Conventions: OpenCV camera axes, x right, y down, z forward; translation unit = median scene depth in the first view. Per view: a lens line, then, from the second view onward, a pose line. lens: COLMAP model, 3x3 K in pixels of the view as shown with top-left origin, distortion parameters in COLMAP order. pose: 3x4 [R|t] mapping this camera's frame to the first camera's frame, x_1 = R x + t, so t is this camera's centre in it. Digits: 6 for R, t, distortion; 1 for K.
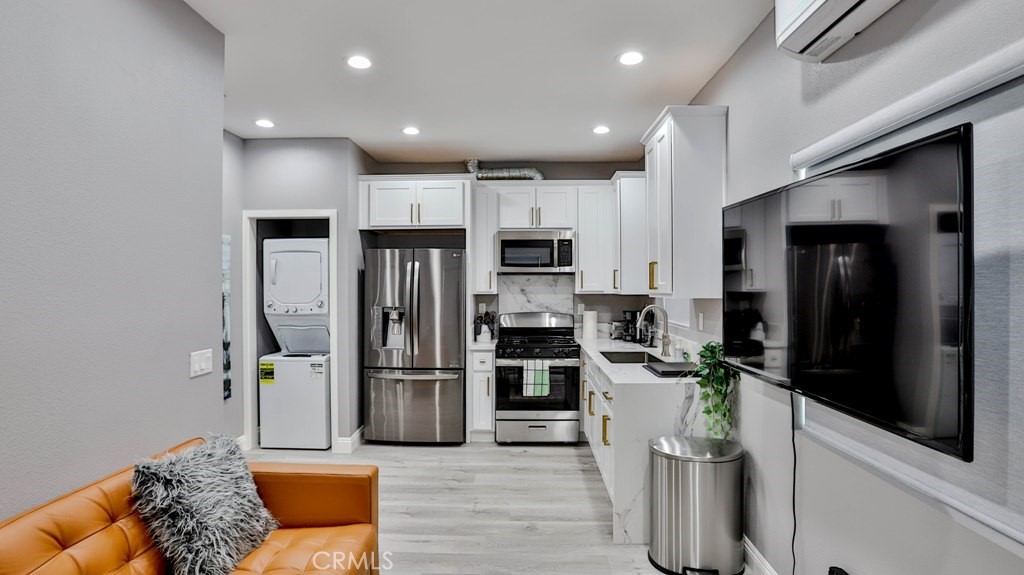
lens RADIAL K [[485.2, 0, 512.0], [0, 485.2, 287.5], [0, 0, 1]] dist [-0.038082, 0.000110]
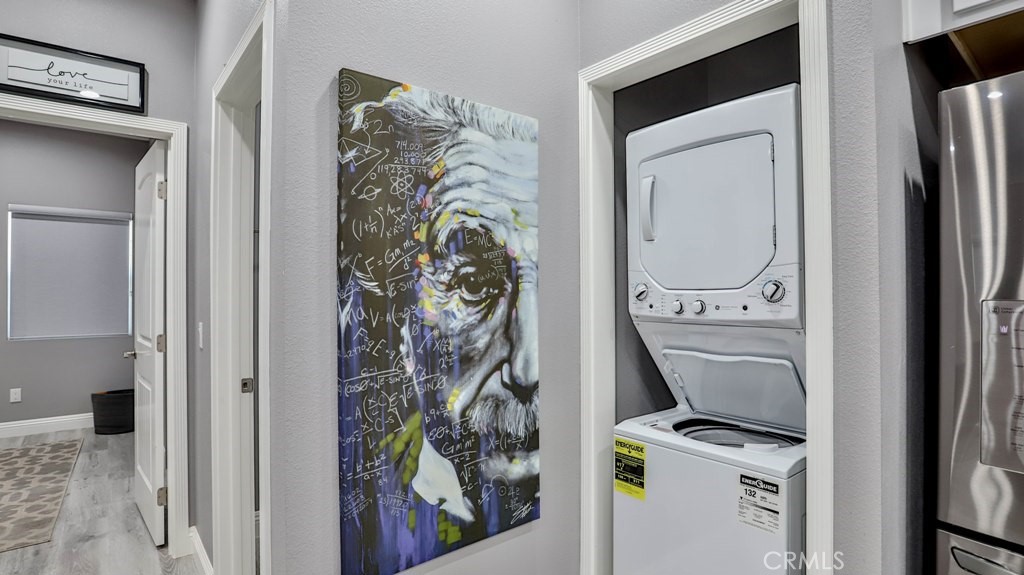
lens RADIAL K [[512.5, 0, 512.0], [0, 512.5, 287.5], [0, 0, 1]] dist [-0.027352, 0.001671]
pose [[0.657465, -0.008008, -0.753442, -0.252404], [-0.001974, 0.999922, -0.012351, 0.036030], [0.753482, 0.009608, 0.657398, 0.635952]]
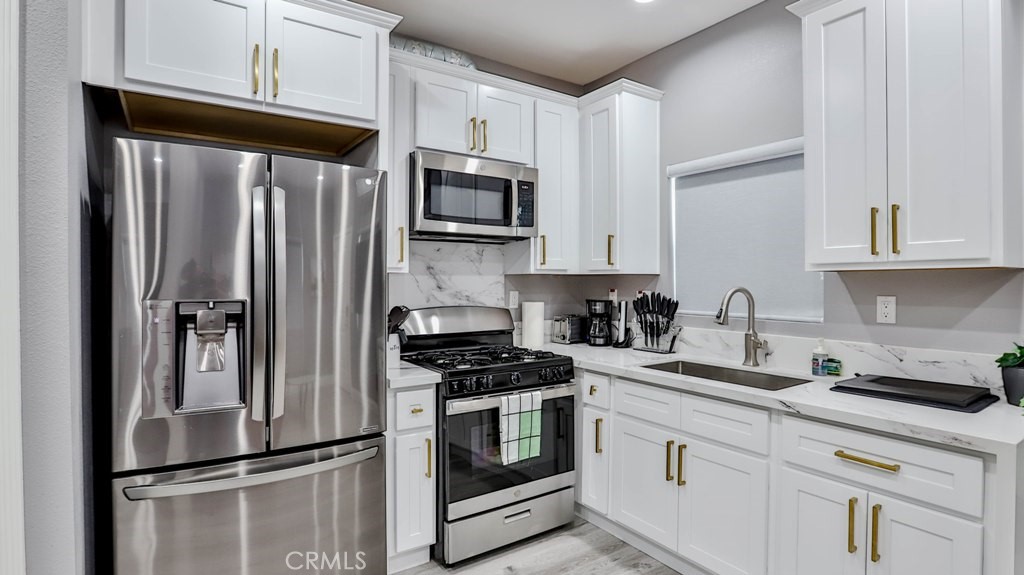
lens RADIAL K [[512.5, 0, 512.0], [0, 512.5, 287.5], [0, 0, 1]] dist [-0.027352, 0.001671]
pose [[0.812770, -0.006059, 0.582554, -0.285399], [-0.000718, 0.999935, 0.011402, 0.025028], [-0.582585, -0.009685, 0.812712, 0.539060]]
